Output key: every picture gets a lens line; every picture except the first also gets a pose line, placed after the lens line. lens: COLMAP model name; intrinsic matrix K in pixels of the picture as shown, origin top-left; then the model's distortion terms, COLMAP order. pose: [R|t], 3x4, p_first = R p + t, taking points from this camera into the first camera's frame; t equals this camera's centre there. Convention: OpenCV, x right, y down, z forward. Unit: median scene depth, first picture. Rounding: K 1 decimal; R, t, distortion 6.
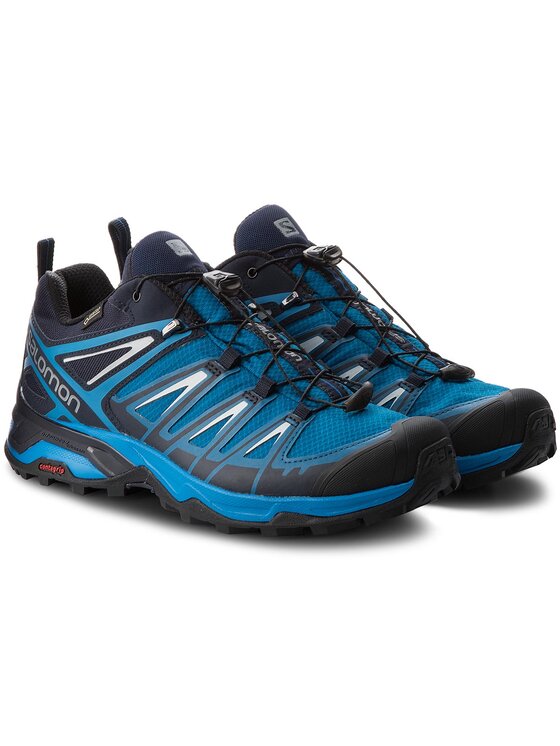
lens RADIAL K [[2908.5, 0, 280.1], [0, 2908.5, 373.4], [0, 0, 1]] dist [-0.013639, 0.000000]
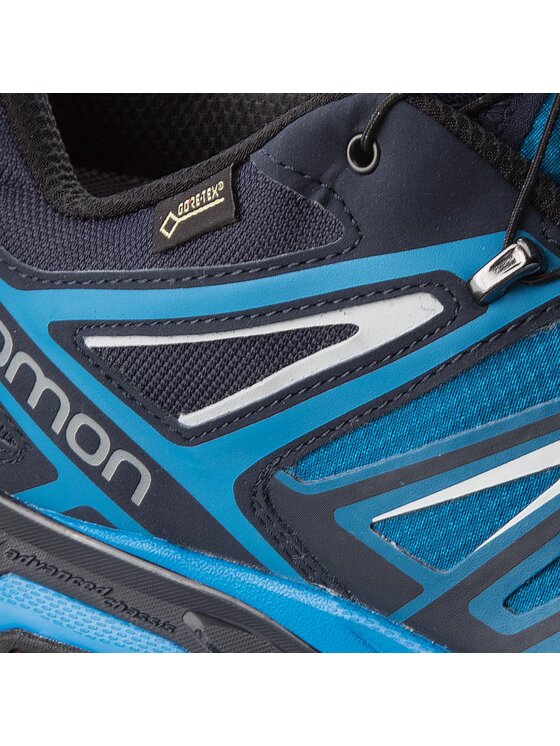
lens RADIAL K [[2844.8, 0, 277.5], [0, 2844.8, 374.4], [0, 0, 1]] dist [0.869770, 0.000000]
pose [[0.970446, -0.085471, 0.225676, -0.124780], [0.024910, 0.965661, 0.258609, -0.079957], [-0.240030, -0.245344, 0.939250, 0.716508]]
